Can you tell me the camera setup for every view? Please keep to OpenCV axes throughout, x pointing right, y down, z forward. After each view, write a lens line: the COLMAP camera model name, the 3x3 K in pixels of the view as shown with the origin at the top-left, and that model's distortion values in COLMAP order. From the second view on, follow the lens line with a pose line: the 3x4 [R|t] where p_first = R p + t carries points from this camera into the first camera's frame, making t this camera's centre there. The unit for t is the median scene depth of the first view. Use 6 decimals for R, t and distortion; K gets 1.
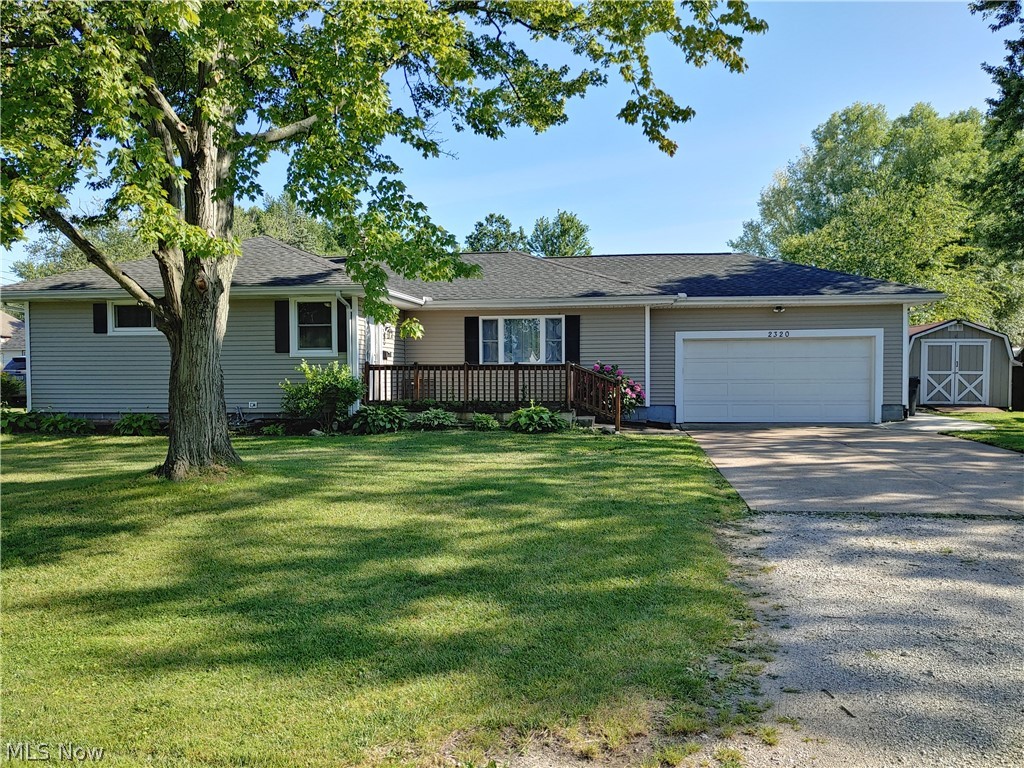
lens RADIAL K [[807.7, 0, 511.6], [0, 807.7, 409.5], [0, 0, 1]] dist [0.014715, 0.002043]
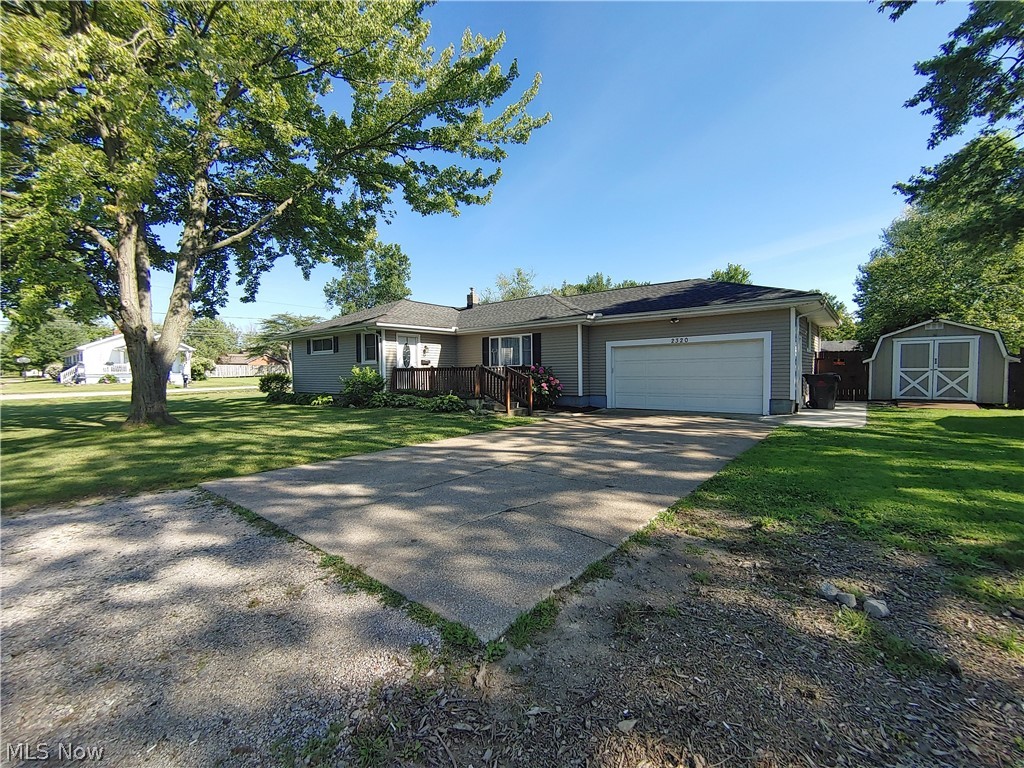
lens RADIAL K [[439.1, 0, 516.3], [0, 439.1, 382.5], [0, 0, 1]] dist [0.004375, 0.000226]
pose [[0.855815, 0.006908, -0.517235, 0.464865], [-0.017257, 0.999736, -0.015201, -0.013271], [0.516994, 0.021935, 0.855708, 0.291176]]
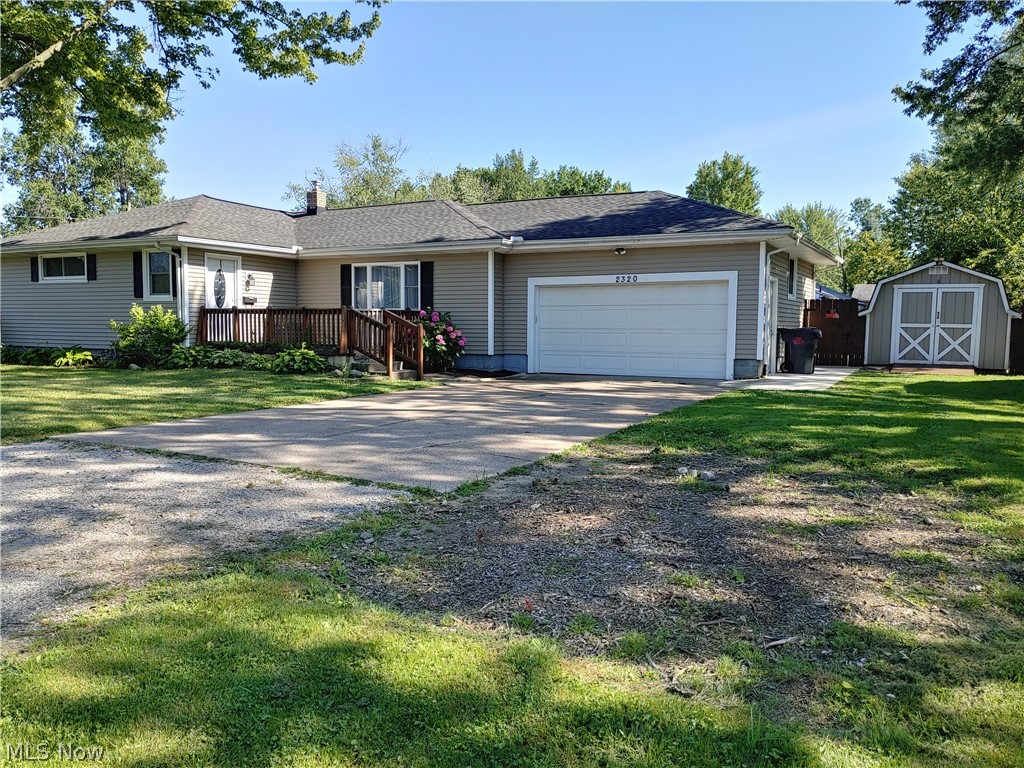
lens RADIAL K [[806.4, 0, 511.8], [0, 806.4, 388.2], [0, 0, 1]] dist [0.037395, -0.042693]
pose [[0.935357, 0.039132, -0.351534, 0.533366], [-0.029279, 0.999016, 0.033303, 0.003430], [0.352491, -0.020858, 0.935583, 0.099773]]
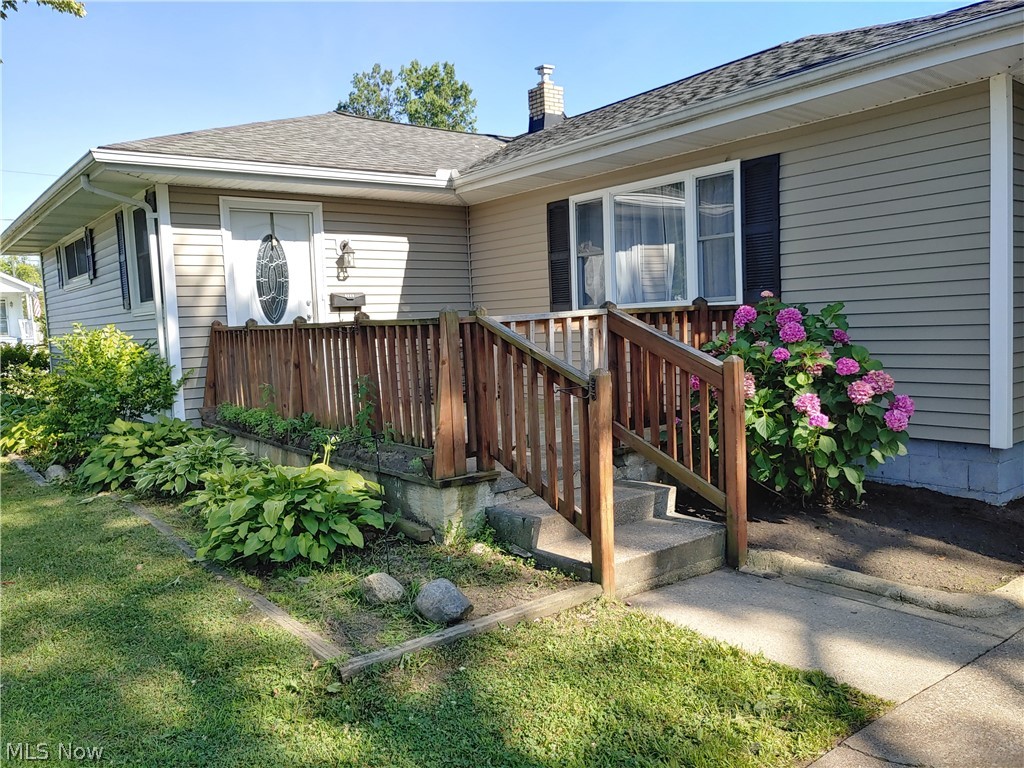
lens RADIAL K [[806.4, 0, 511.8], [0, 806.4, 388.2], [0, 0, 1]] dist [0.037395, -0.042693]
pose [[0.718060, 0.034415, -0.695130, 0.240830], [0.003375, 0.998593, 0.052925, -0.038914], [0.695973, -0.040349, 0.716933, 0.684404]]
